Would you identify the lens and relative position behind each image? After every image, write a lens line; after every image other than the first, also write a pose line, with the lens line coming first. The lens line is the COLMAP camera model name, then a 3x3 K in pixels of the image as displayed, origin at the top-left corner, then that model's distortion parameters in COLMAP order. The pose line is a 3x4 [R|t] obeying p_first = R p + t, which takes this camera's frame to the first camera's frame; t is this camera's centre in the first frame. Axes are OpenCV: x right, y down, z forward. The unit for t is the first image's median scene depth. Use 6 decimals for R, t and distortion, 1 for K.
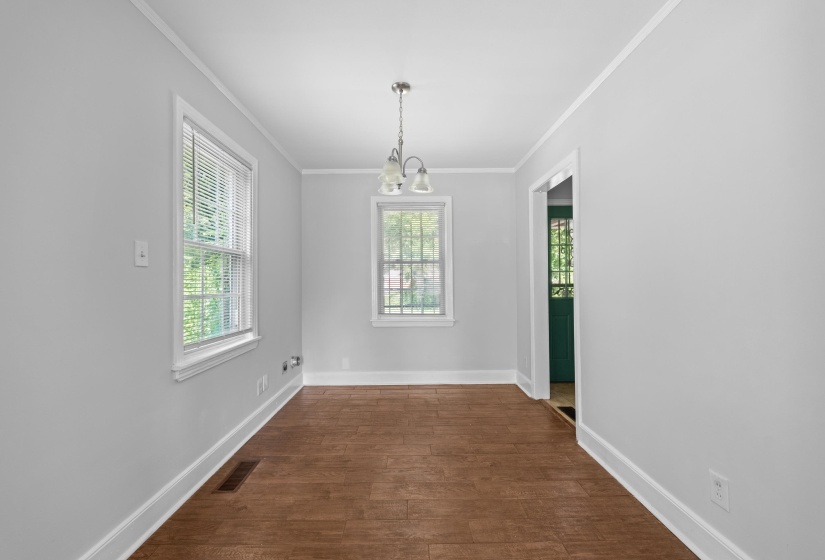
lens RADIAL K [[334.2, 0, 409.6], [0, 334.2, 280.6], [0, 0, 1]] dist [-0.001398, 0.000193]
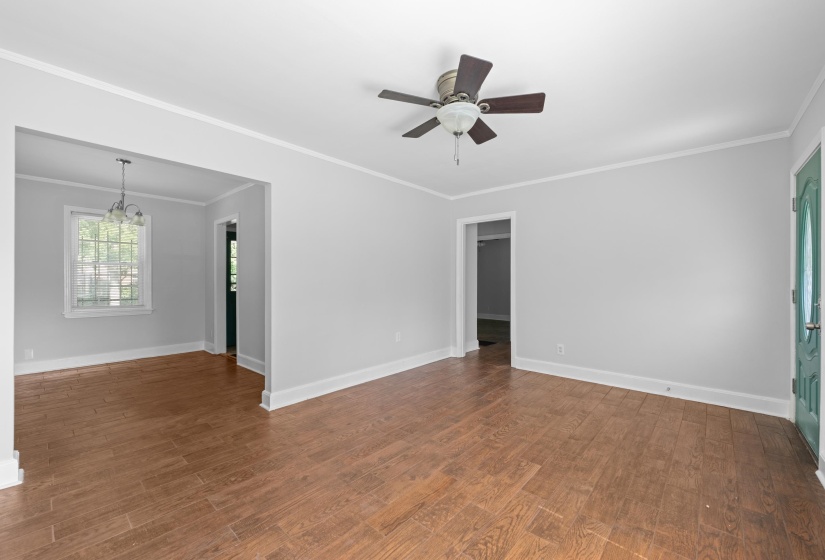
lens RADIAL K [[334.2, 0, 409.6], [0, 334.2, 280.6], [0, 0, 1]] dist [-0.001398, 0.000193]
pose [[0.666683, 0.008411, 0.745294, -0.208402], [-0.011166, 0.999937, -0.001297, -0.007900], [-0.745257, -0.007457, 0.666735, -0.770310]]
